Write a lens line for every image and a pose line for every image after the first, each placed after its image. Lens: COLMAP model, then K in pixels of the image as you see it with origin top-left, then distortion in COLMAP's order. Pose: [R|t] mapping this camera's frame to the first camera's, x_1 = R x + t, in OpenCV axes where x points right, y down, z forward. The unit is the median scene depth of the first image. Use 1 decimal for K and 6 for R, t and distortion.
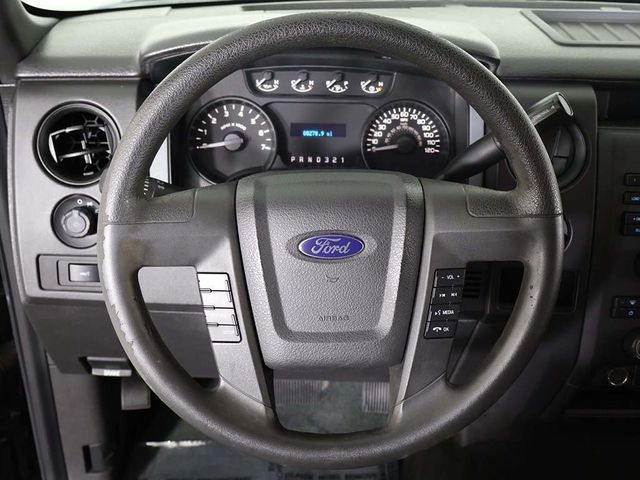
lens RADIAL K [[795.1, 0, 320.0], [0, 795.1, 240.0], [0, 0, 1]] dist [0.016475, 0.014984]
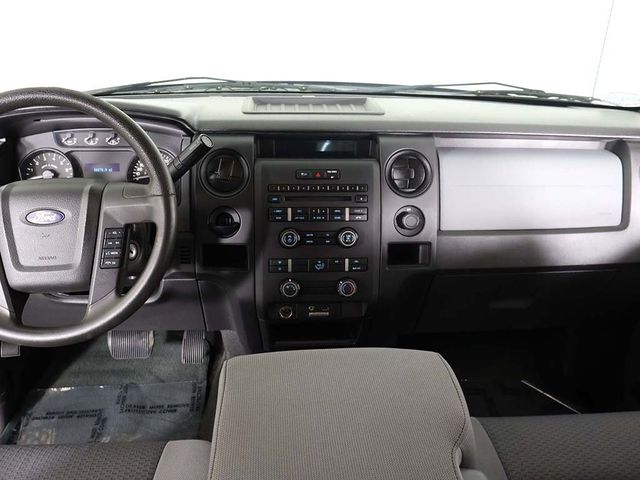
lens RADIAL K [[609.5, 0, 320.0], [0, 609.5, 240.0], [0, 0, 1]] dist [-0.005676, -0.002324]
pose [[0.999154, -0.026112, 0.031785, 0.407372], [0.029024, 0.995064, -0.094900, 0.144294], [-0.029151, 0.095742, 0.994979, -0.250222]]
